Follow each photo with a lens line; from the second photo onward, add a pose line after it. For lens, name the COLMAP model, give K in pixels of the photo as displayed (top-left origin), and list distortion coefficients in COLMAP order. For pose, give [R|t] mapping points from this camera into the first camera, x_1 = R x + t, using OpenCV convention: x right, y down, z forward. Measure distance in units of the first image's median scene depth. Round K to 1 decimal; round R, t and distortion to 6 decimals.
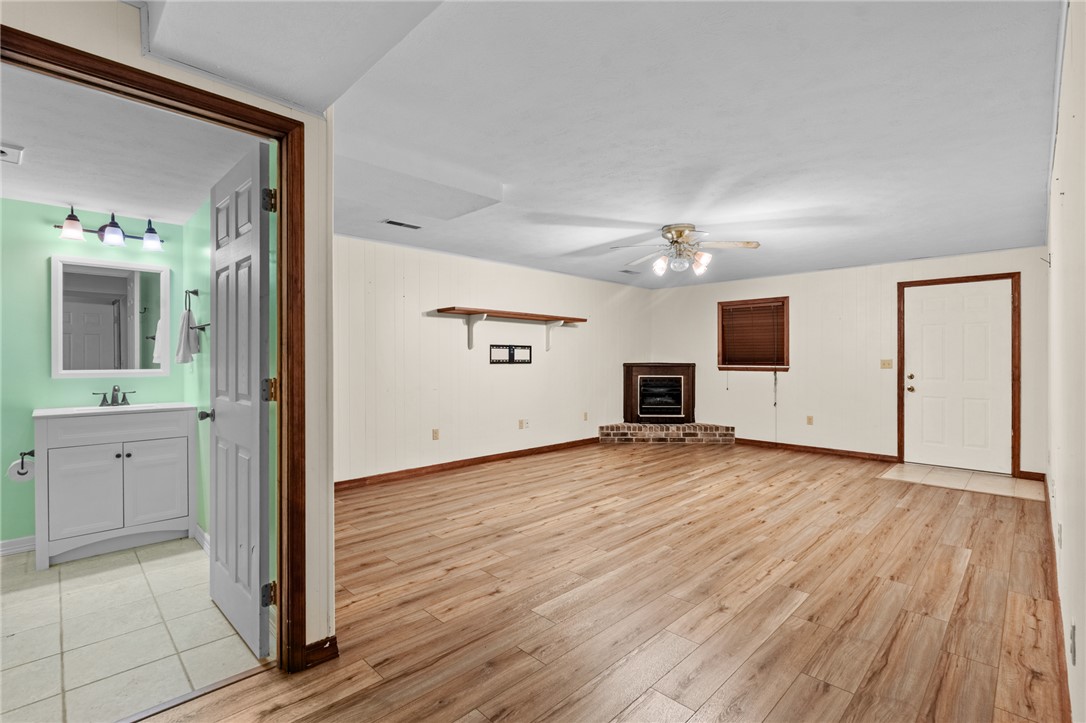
lens RADIAL K [[492.2, 0, 538.2], [0, 492.2, 362.0], [0, 0, 1]] dist [-0.007161, 0.000553]
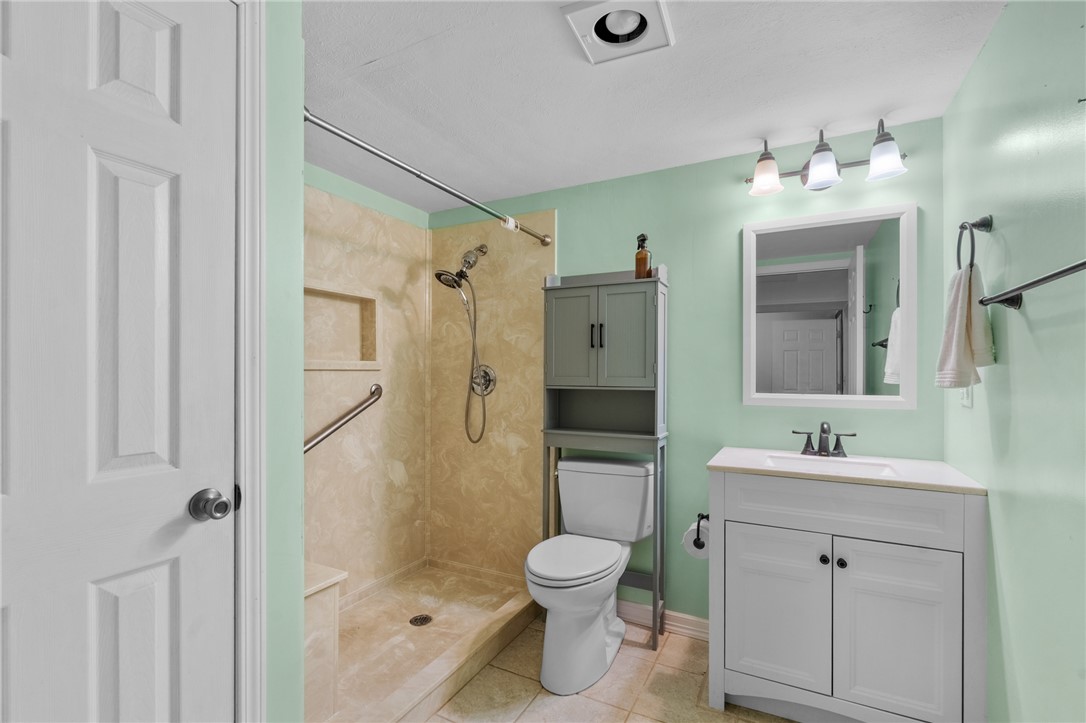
lens RADIAL K [[492.2, 0, 531.8], [0, 492.2, 369.1], [0, 0, 1]] dist [-0.007161, 0.000553]
pose [[0.290313, -0.010665, -0.956872, -0.392690], [-0.014892, 0.999766, -0.015662, -0.000594], [0.956816, 0.018797, 0.290086, 0.482060]]
